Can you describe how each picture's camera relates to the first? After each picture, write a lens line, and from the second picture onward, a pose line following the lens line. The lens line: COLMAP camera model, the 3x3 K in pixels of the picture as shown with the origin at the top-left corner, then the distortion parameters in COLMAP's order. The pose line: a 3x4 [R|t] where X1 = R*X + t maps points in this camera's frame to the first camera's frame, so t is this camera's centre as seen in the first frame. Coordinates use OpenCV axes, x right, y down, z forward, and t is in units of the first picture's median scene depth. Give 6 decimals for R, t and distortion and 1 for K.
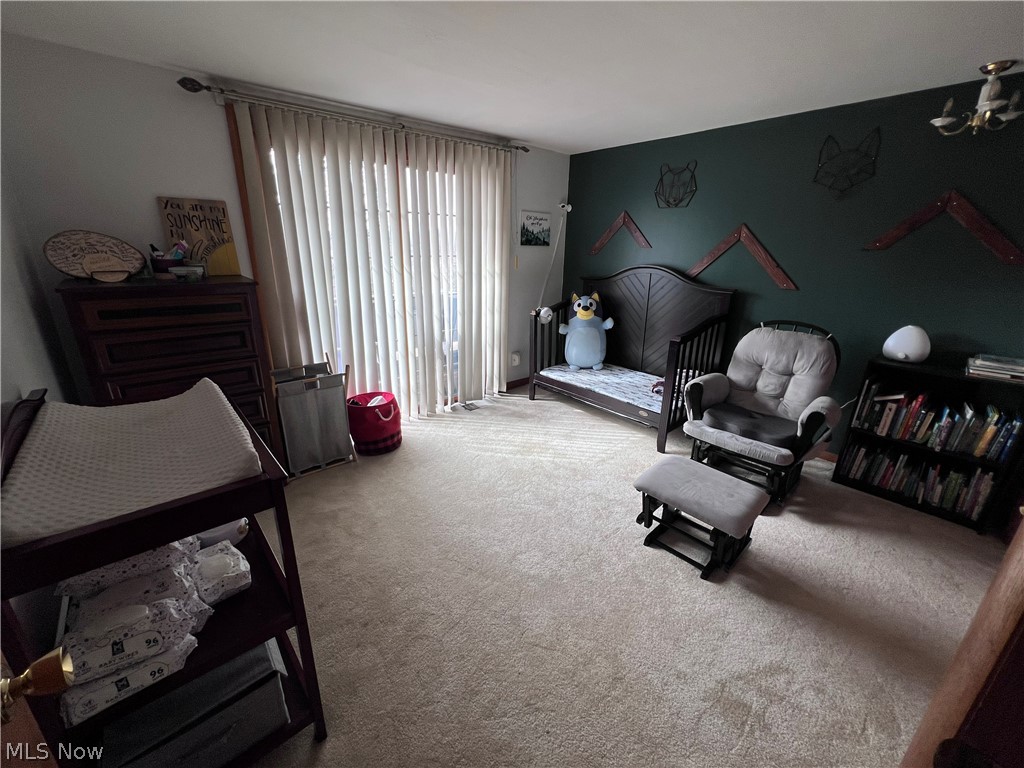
lens RADIAL K [[410.6, 0, 511.6], [0, 410.6, 380.3], [0, 0, 1]] dist [-0.001108, -0.000184]
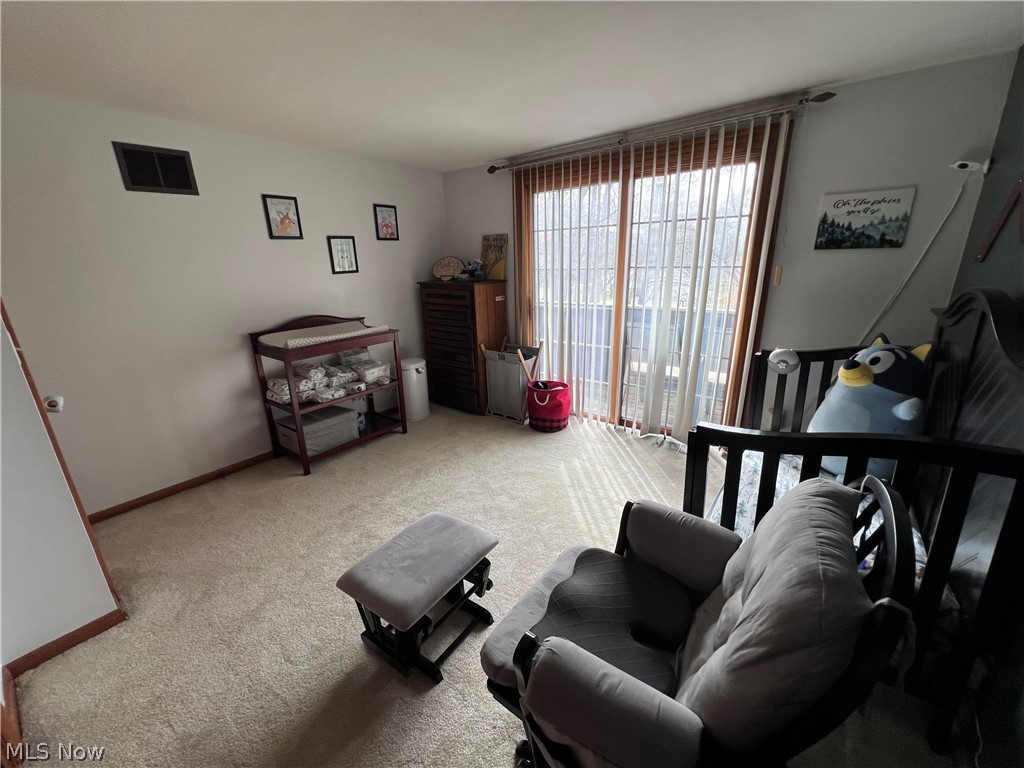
lens RADIAL K [[410.6, 0, 512.0], [0, 410.6, 381.5], [0, 0, 1]] dist [-0.001108, -0.000184]
pose [[0.188174, 0.263966, -0.945998, 0.751641], [-0.278086, 0.938108, 0.206449, -0.178929], [0.941944, 0.224220, 0.249933, 0.575930]]
